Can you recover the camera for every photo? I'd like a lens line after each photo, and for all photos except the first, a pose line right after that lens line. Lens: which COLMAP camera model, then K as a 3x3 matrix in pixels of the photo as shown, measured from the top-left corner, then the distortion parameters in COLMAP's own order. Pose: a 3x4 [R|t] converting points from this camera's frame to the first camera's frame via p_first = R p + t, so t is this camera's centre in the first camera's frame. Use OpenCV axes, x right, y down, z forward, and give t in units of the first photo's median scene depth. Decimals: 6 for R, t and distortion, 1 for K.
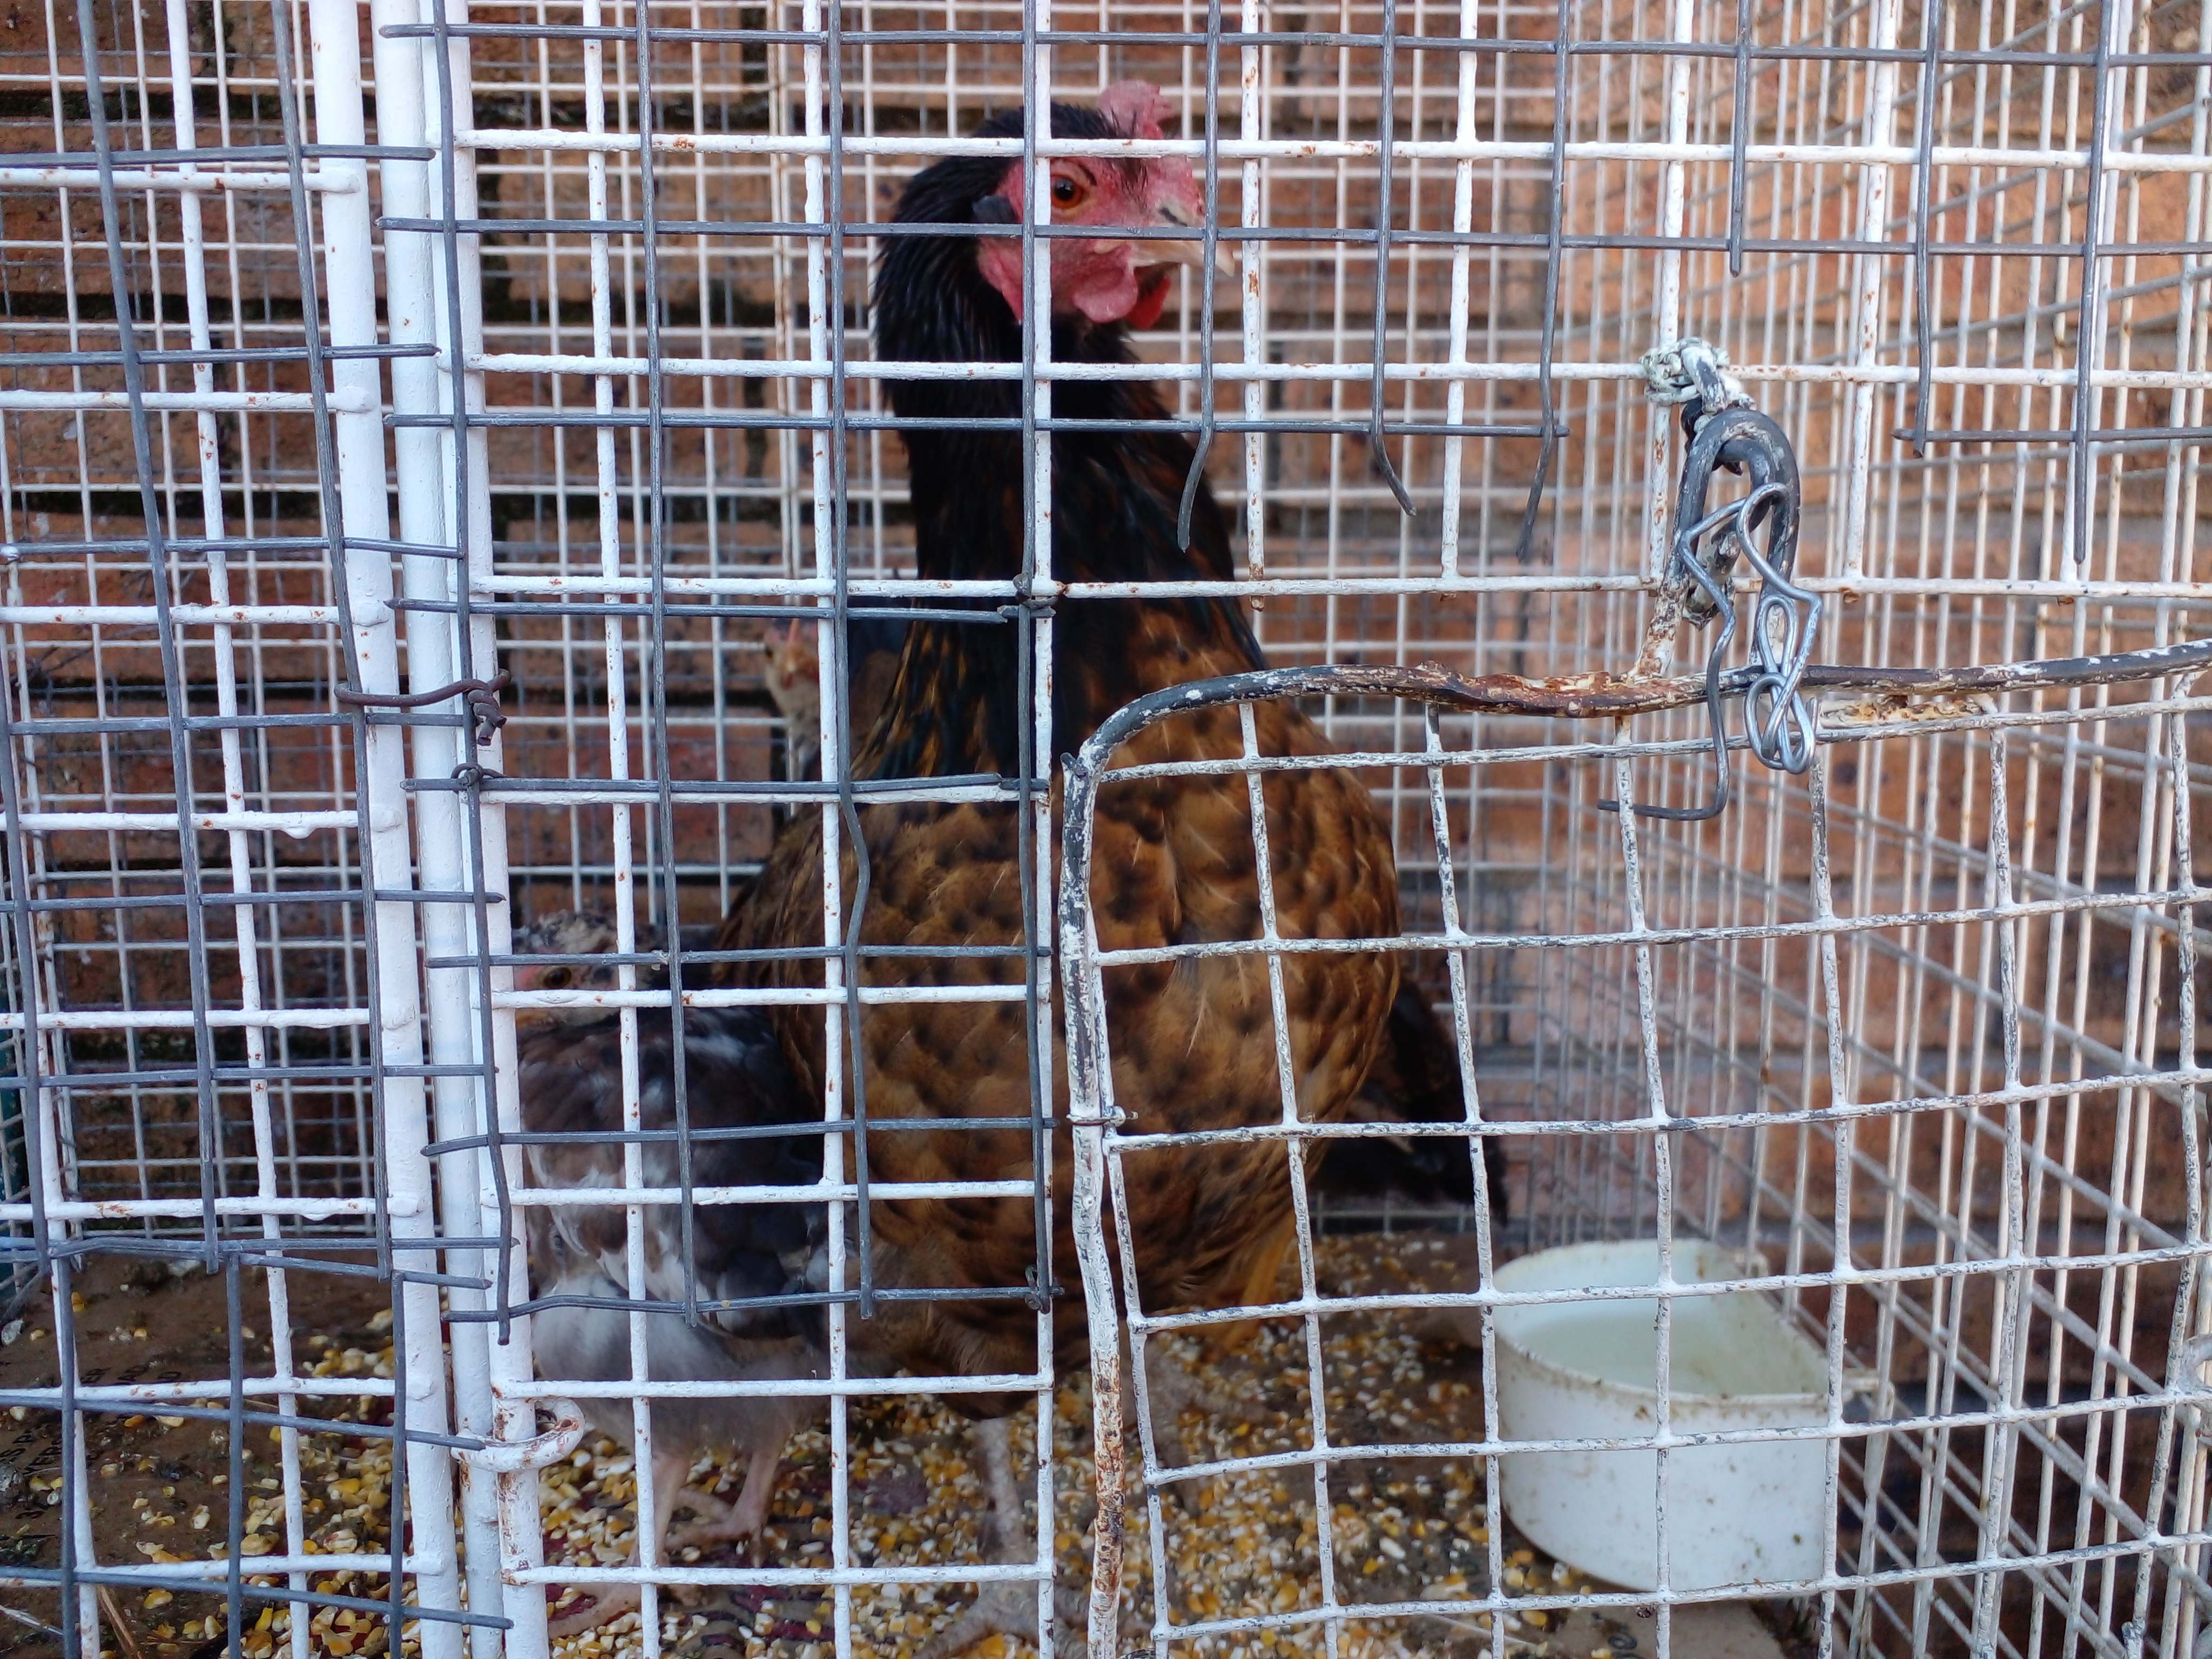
lens RADIAL K [[1790.5, 0, 1100.7], [0, 1790.5, 841.1], [0, 0, 1]] dist [0.028093, -0.047079]
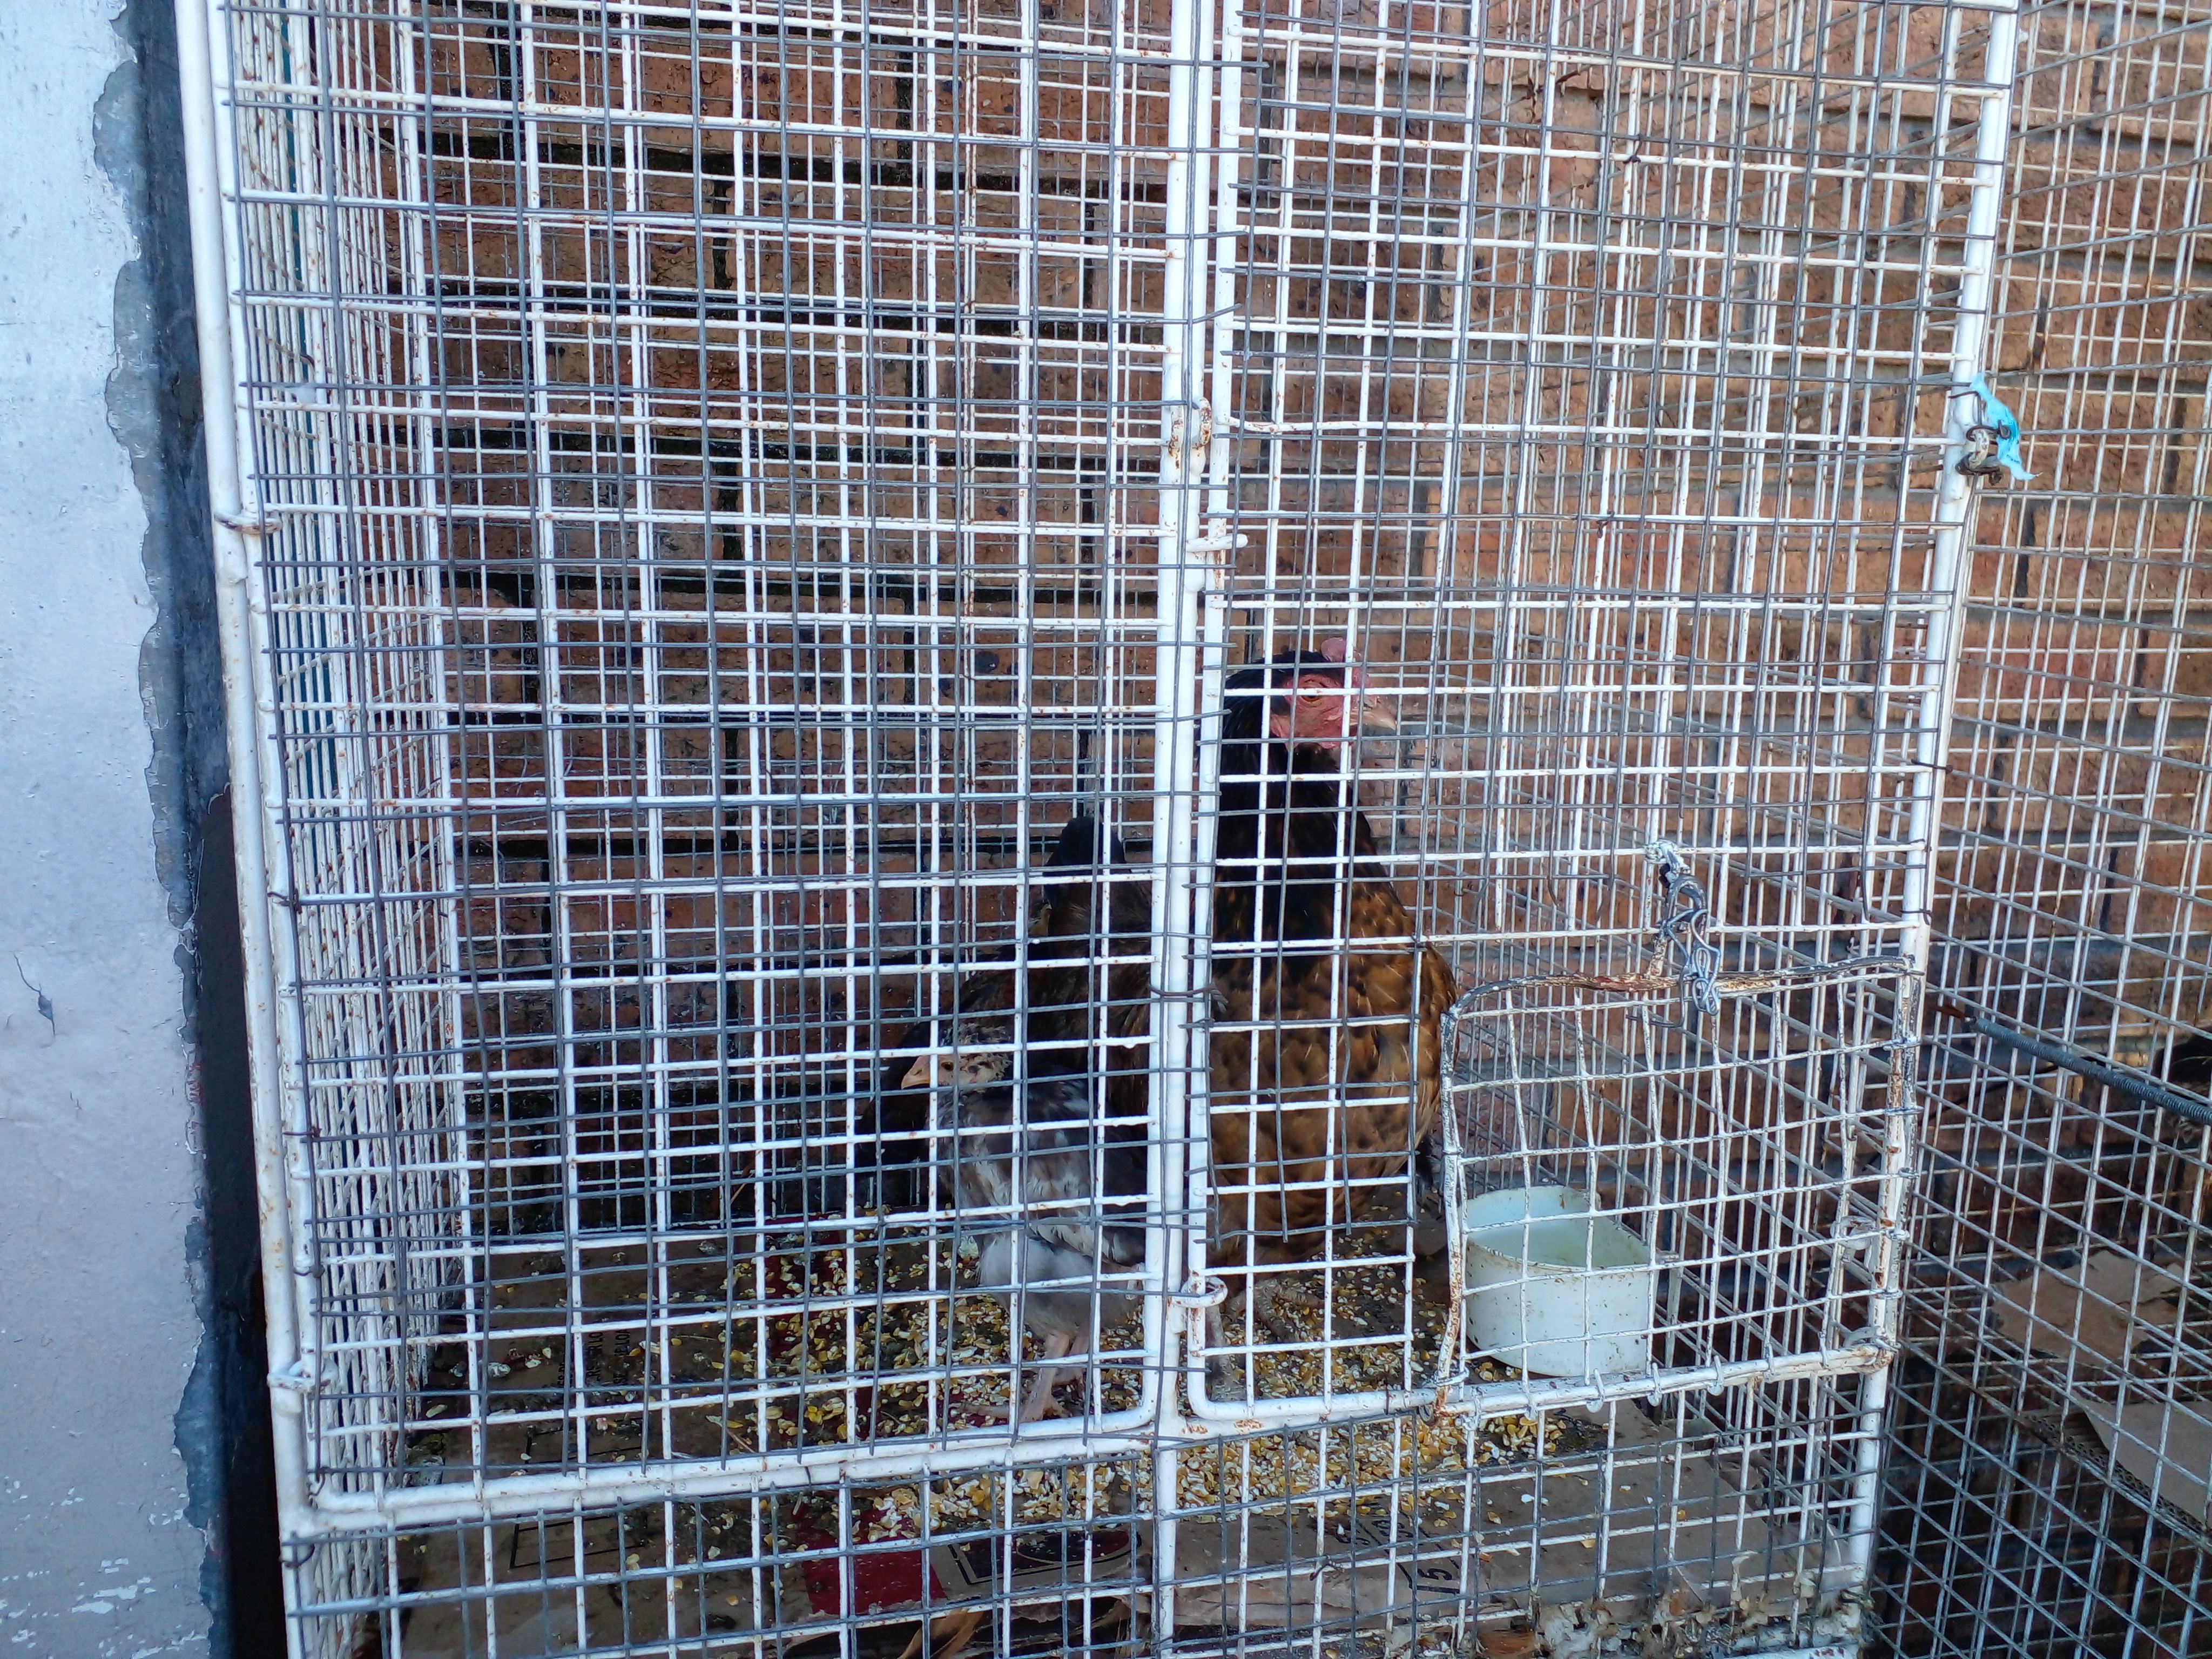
lens RADIAL K [[1790.5, 0, 1107.7], [0, 1790.5, 821.9], [0, 0, 1]] dist [0.028093, -0.047079]
pose [[0.981184, -0.007242, 0.192941, -0.923488], [0.005346, 0.999932, 0.010346, -0.326001], [-0.193003, -0.009120, 0.981156, -1.332058]]
